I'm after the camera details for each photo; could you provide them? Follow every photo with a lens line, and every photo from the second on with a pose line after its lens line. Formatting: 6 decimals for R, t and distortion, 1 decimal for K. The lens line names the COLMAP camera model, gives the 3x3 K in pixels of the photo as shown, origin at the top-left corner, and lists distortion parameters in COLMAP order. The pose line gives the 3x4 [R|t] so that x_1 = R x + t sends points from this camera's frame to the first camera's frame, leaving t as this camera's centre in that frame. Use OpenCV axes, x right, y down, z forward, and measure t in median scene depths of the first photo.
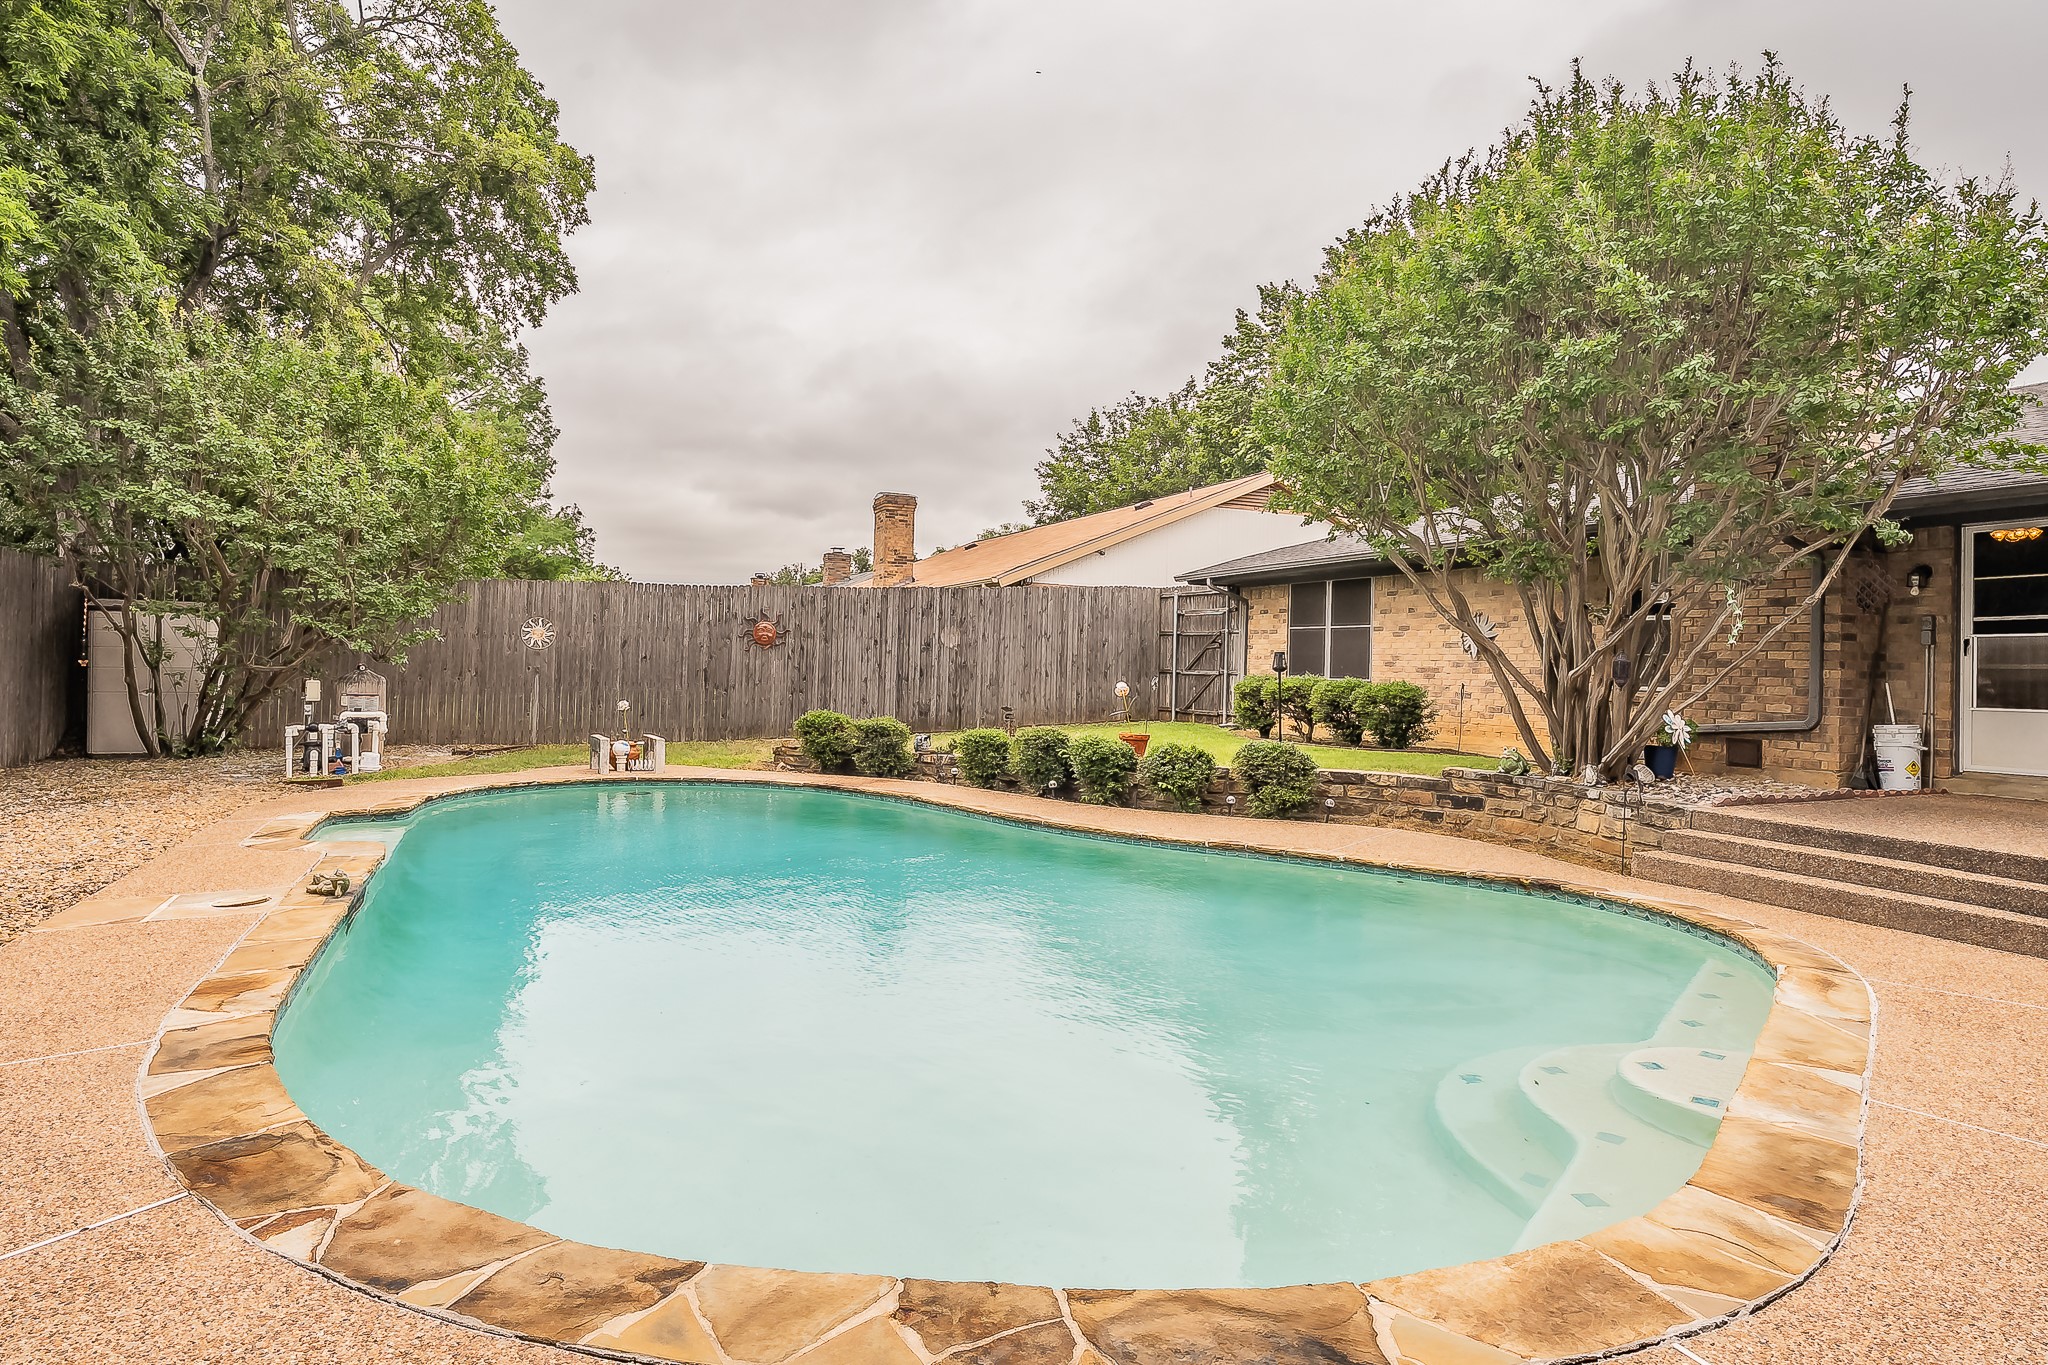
lens RADIAL K [[1125.1, 0, 950.9], [0, 1125.1, 651.6], [0, 0, 1]] dist [0.006510, 0.000872]
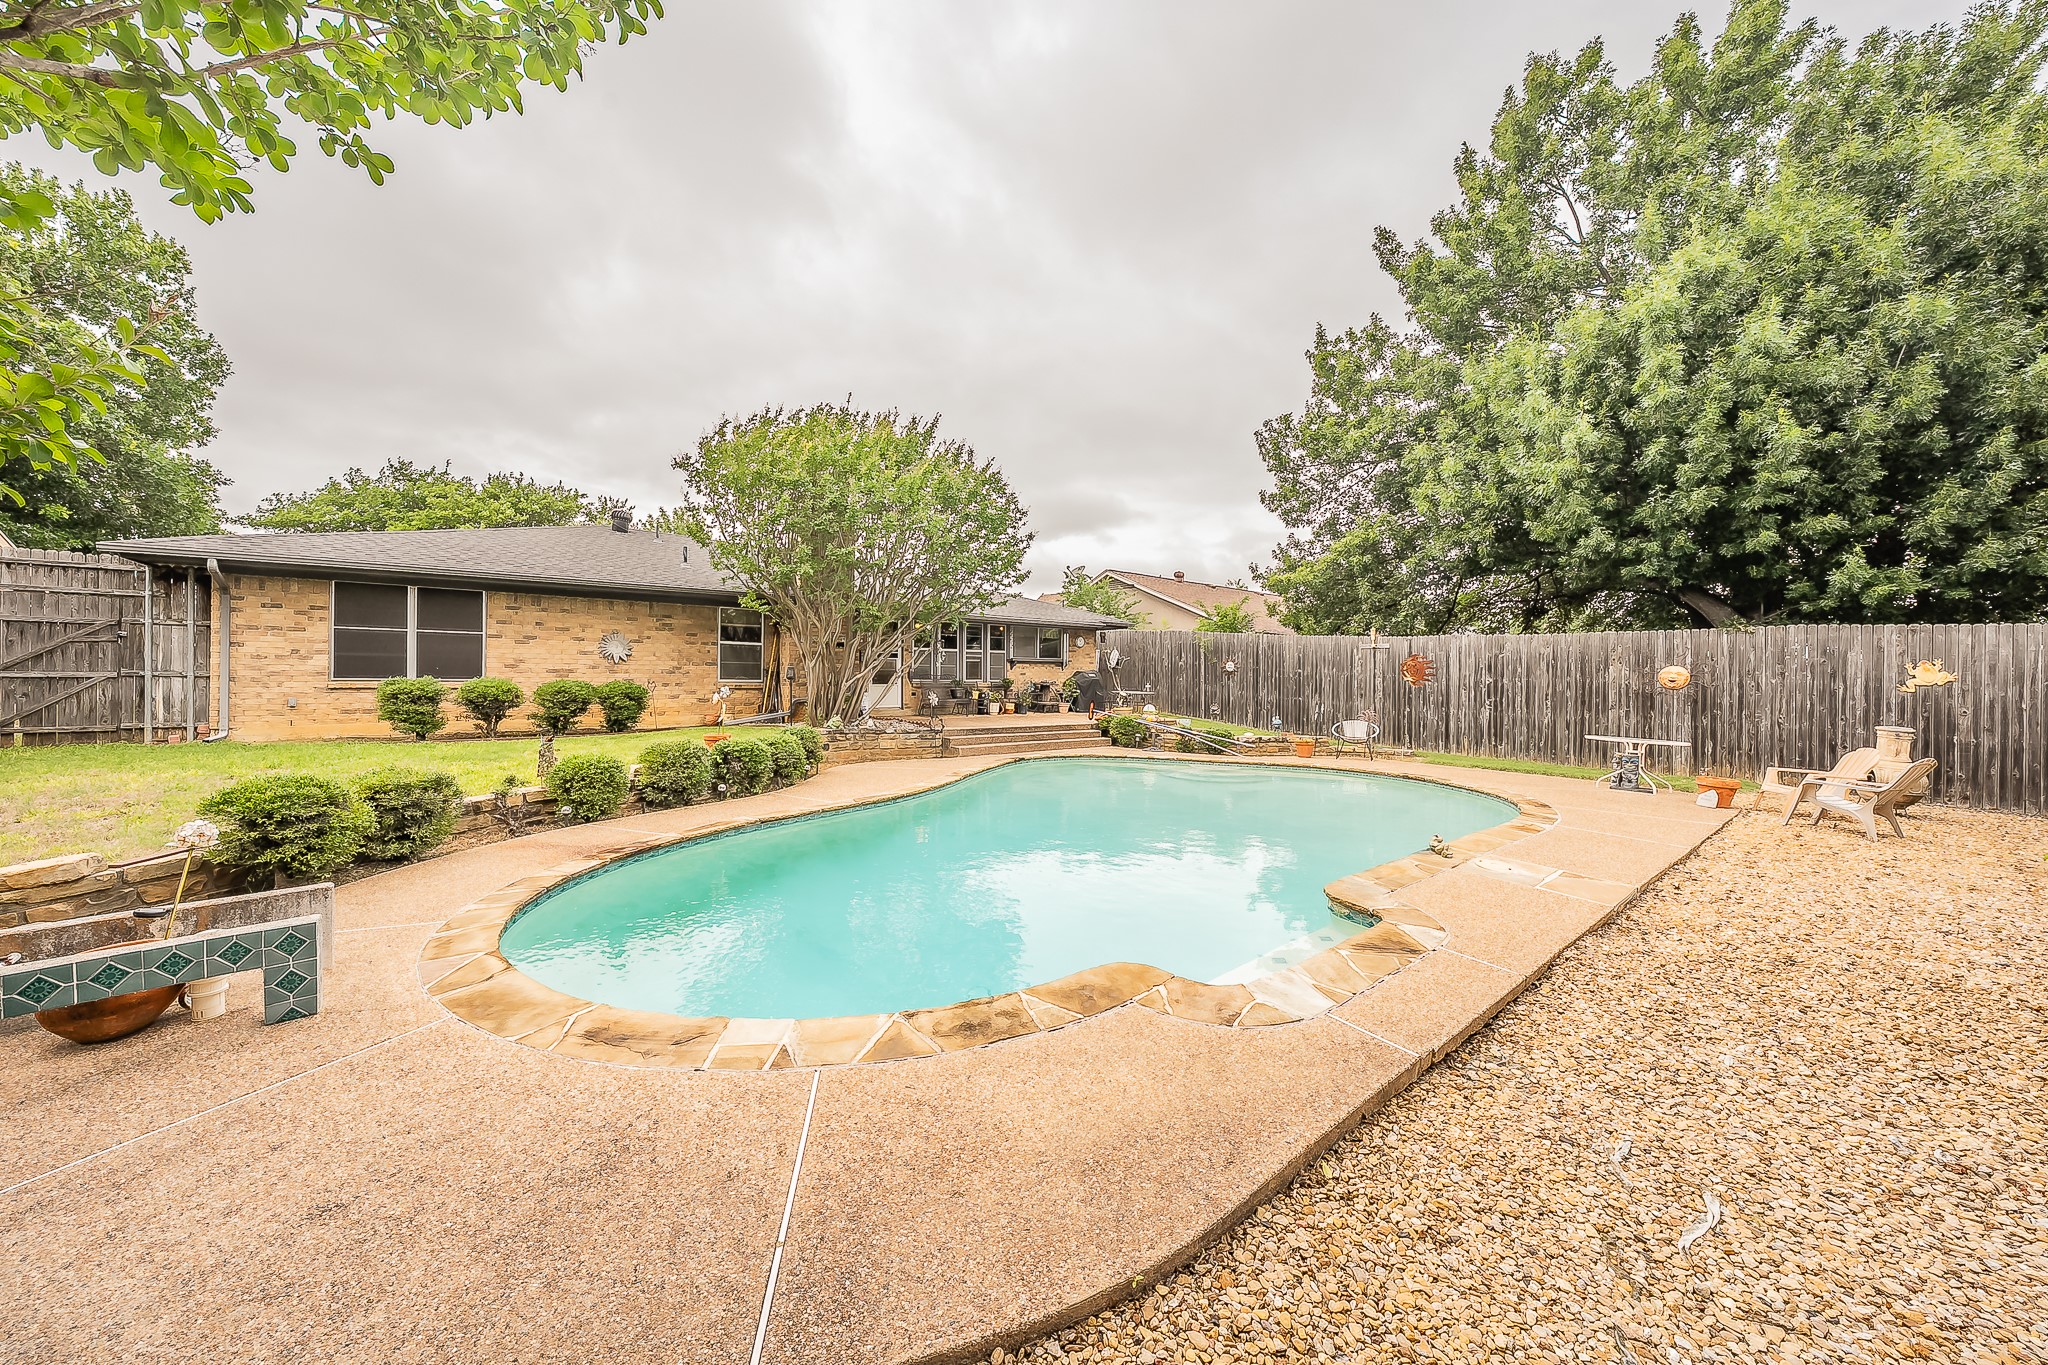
lens RADIAL K [[702.4, 0, 1016.7], [0, 702.4, 675.2], [0, 0, 1]] dist [-0.003707, 0.001091]
pose [[-0.304959, -0.031527, 0.951844, -0.580462], [-0.031894, 0.999229, 0.022878, -0.016213], [-0.951831, -0.023382, -0.305730, 0.831497]]
